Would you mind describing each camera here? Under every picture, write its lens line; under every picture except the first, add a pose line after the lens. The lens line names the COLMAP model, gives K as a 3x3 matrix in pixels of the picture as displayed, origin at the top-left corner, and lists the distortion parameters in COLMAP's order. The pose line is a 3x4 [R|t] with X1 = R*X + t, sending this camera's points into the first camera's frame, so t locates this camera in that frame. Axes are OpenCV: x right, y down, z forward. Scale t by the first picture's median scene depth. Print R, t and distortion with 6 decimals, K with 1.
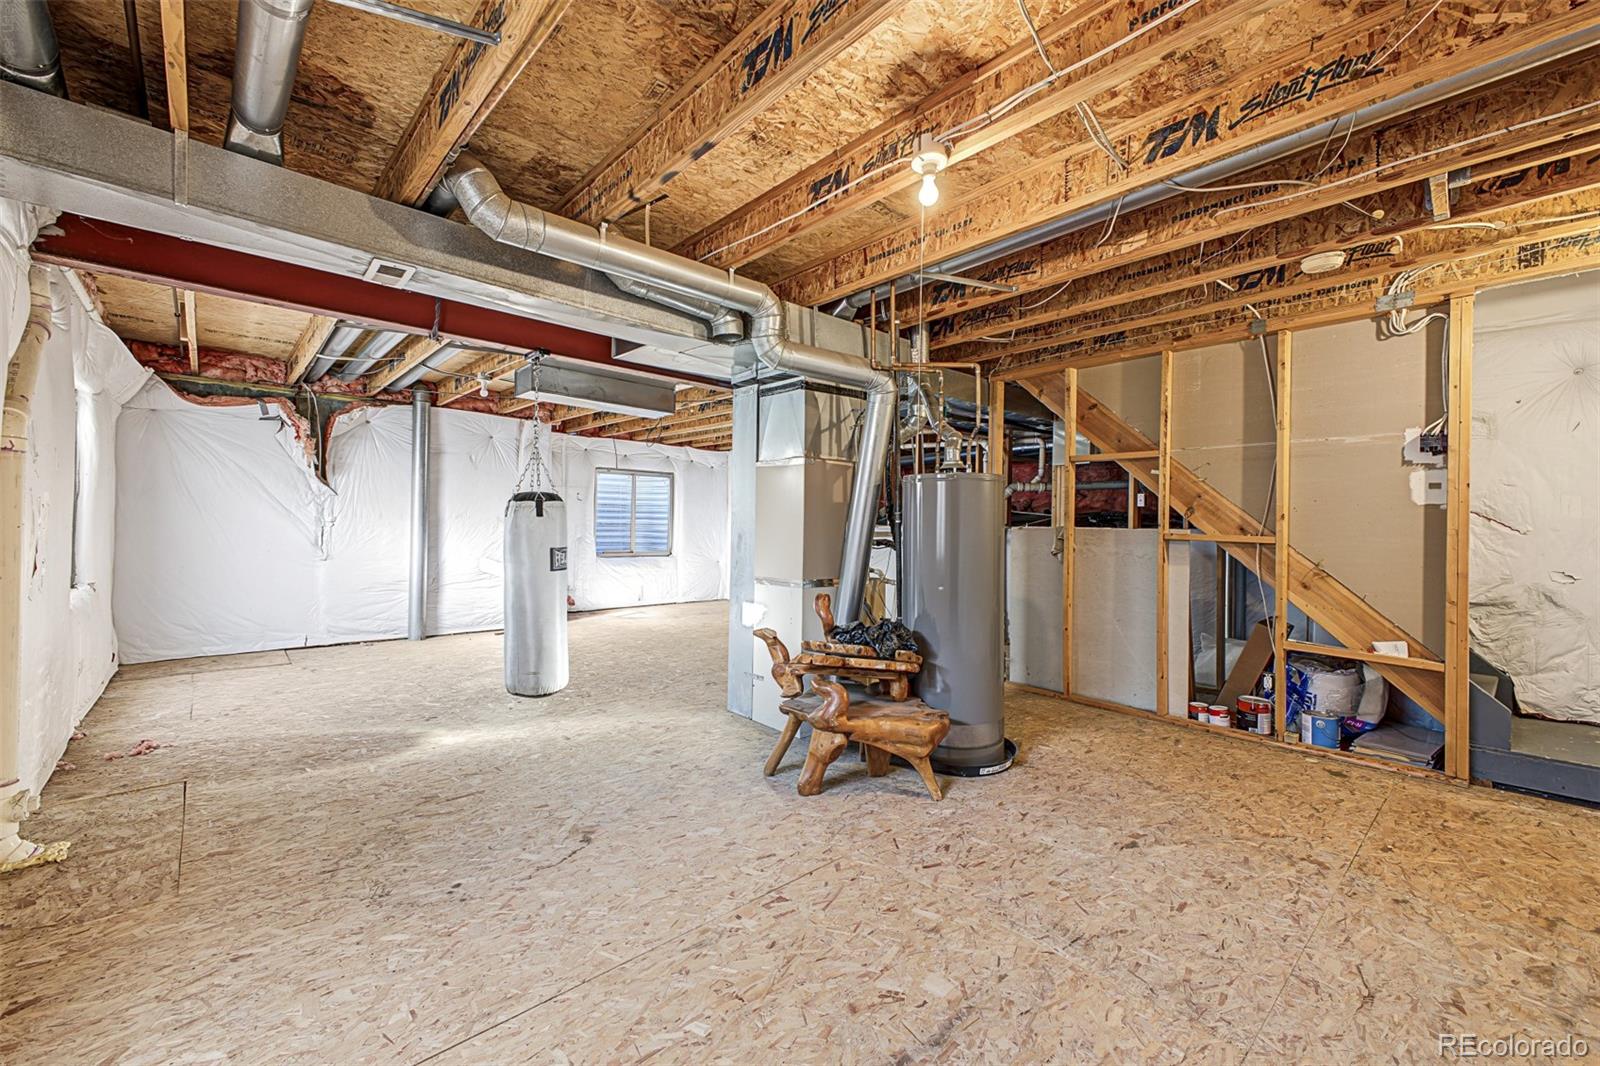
lens RADIAL K [[634.2, 0, 792.8], [0, 634.2, 530.1], [0, 0, 1]] dist [0.012685, -0.000025]
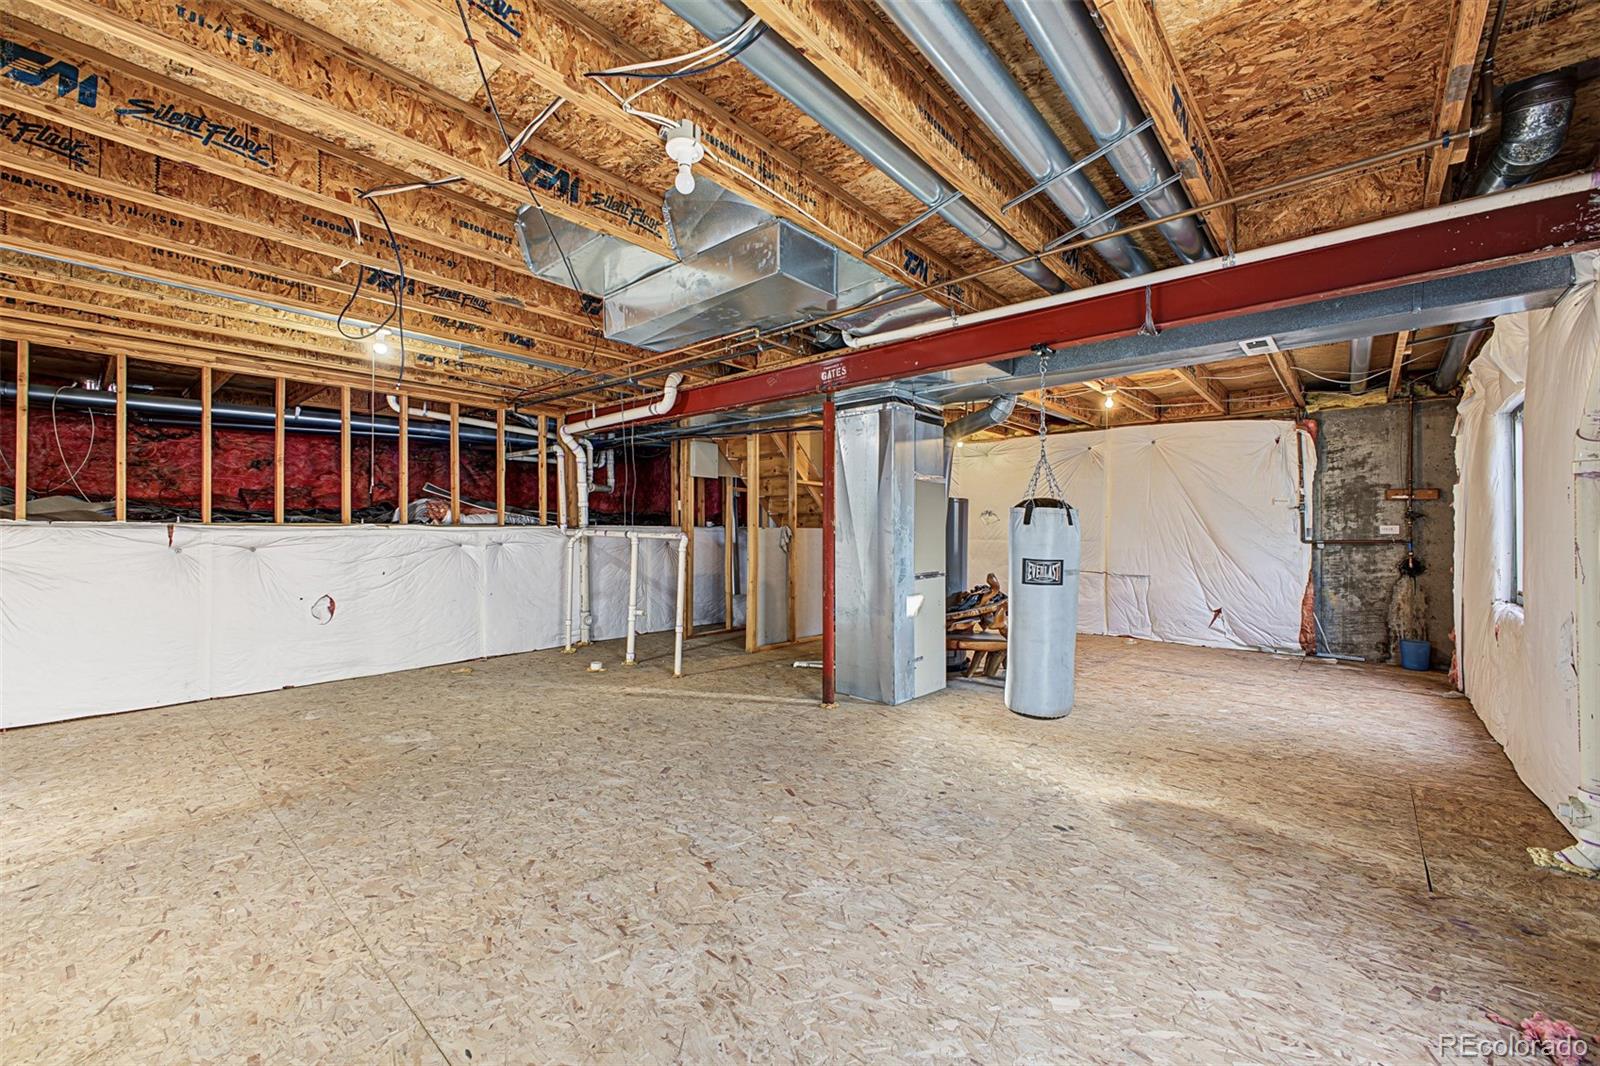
lens RADIAL K [[634.2, 0, 792.9], [0, 634.2, 529.1], [0, 0, 1]] dist [0.012685, -0.000025]
pose [[-0.097806, -0.010747, 0.995147, -1.684476], [-0.002679, 0.999941, 0.010535, -0.029905], [-0.995202, -0.001635, -0.097829, 1.890179]]
